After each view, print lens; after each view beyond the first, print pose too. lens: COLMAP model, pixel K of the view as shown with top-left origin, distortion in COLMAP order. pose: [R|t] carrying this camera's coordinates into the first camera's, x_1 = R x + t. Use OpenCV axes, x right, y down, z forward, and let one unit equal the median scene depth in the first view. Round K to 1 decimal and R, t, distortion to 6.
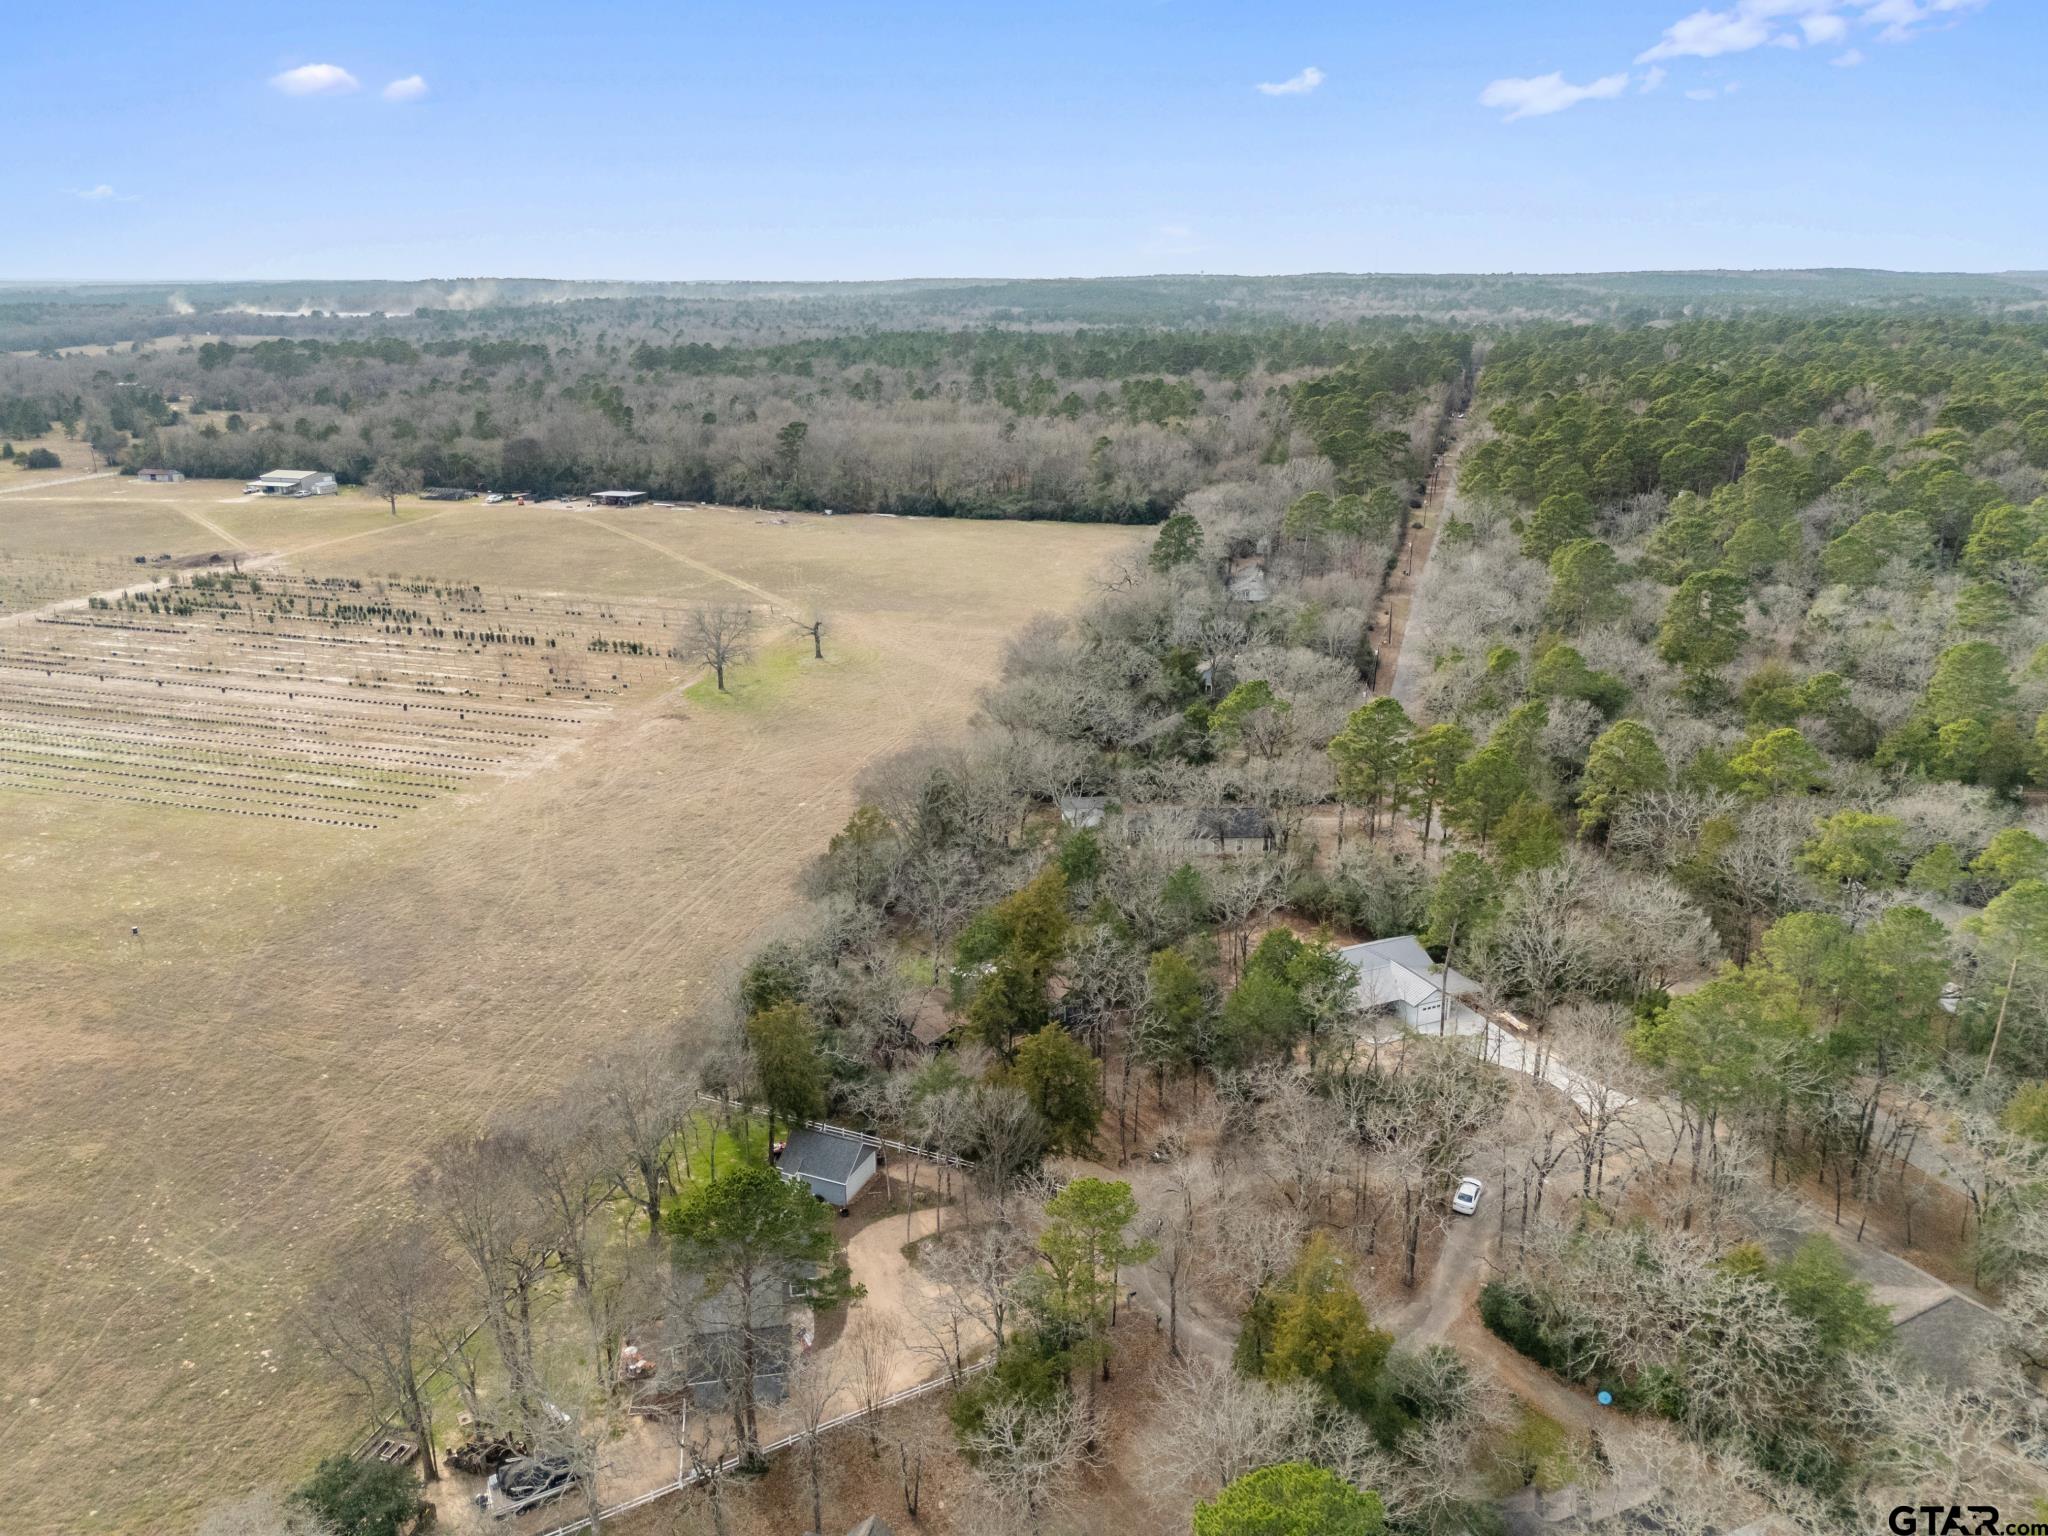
lens RADIAL K [[1515.3, 0, 1035.0], [0, 1515.3, 773.9], [0, 0, 1]] dist [0.054358, -0.045722]
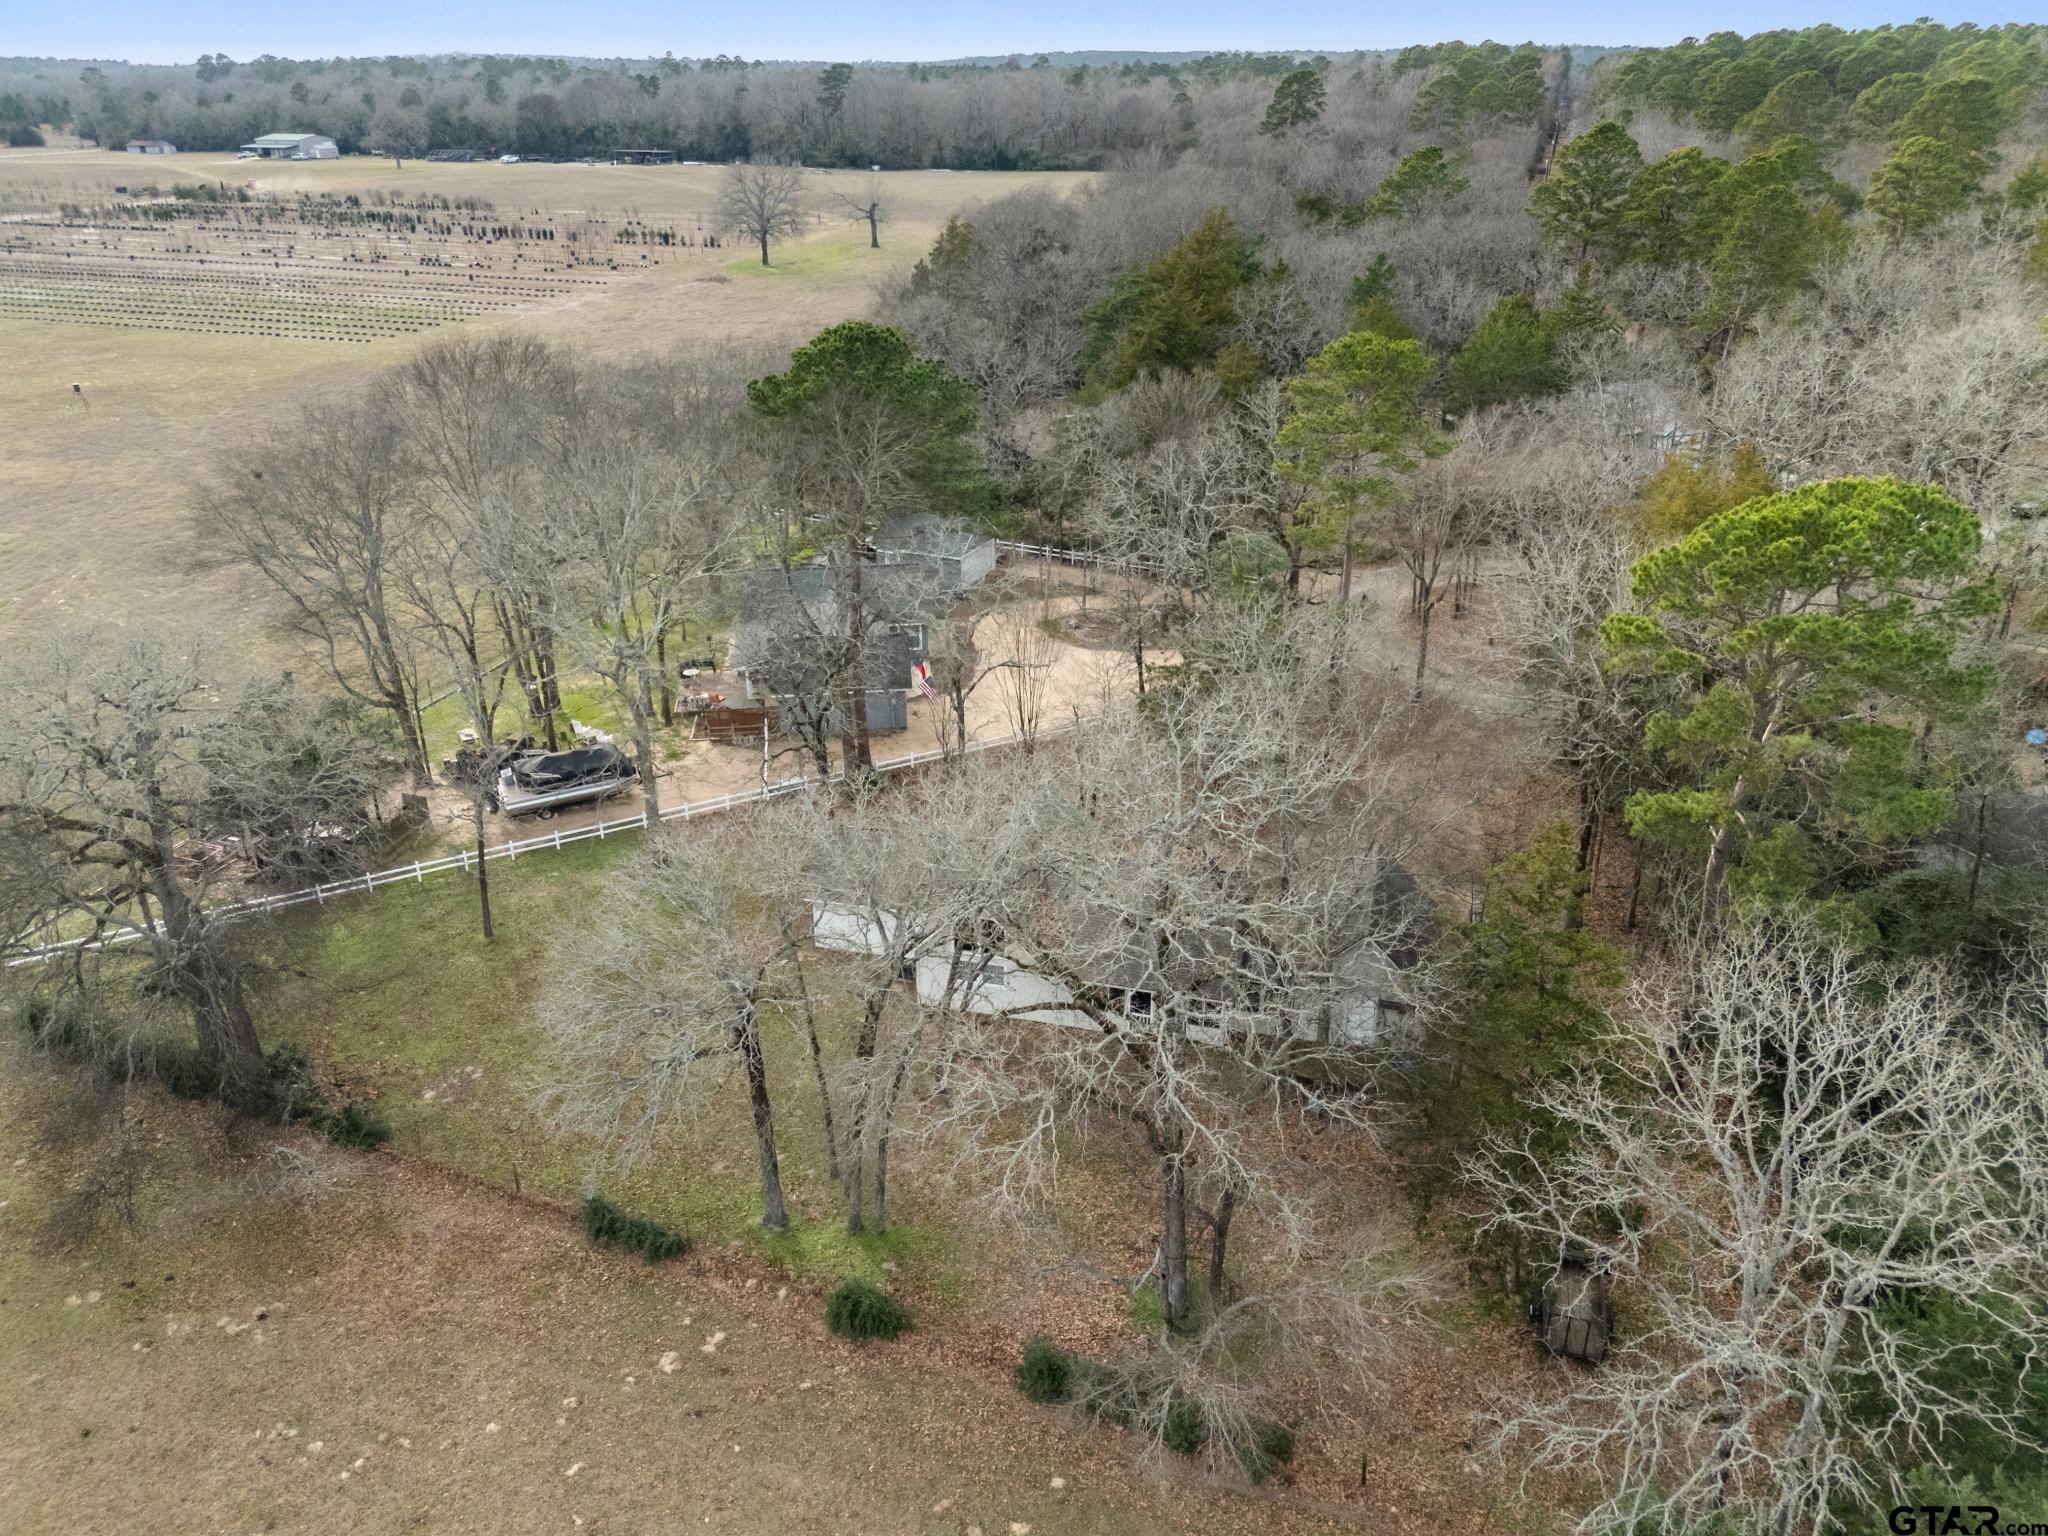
lens RADIAL K [[1515.3, 0, 1028.0], [0, 1515.3, 773.2], [0, 0, 1]] dist [0.054358, -0.045722]
pose [[0.999644, 0.008535, -0.025275, -0.030504], [-0.005780, 0.994226, 0.107153, 0.127662], [0.026044, -0.106969, 0.993921, 0.099430]]
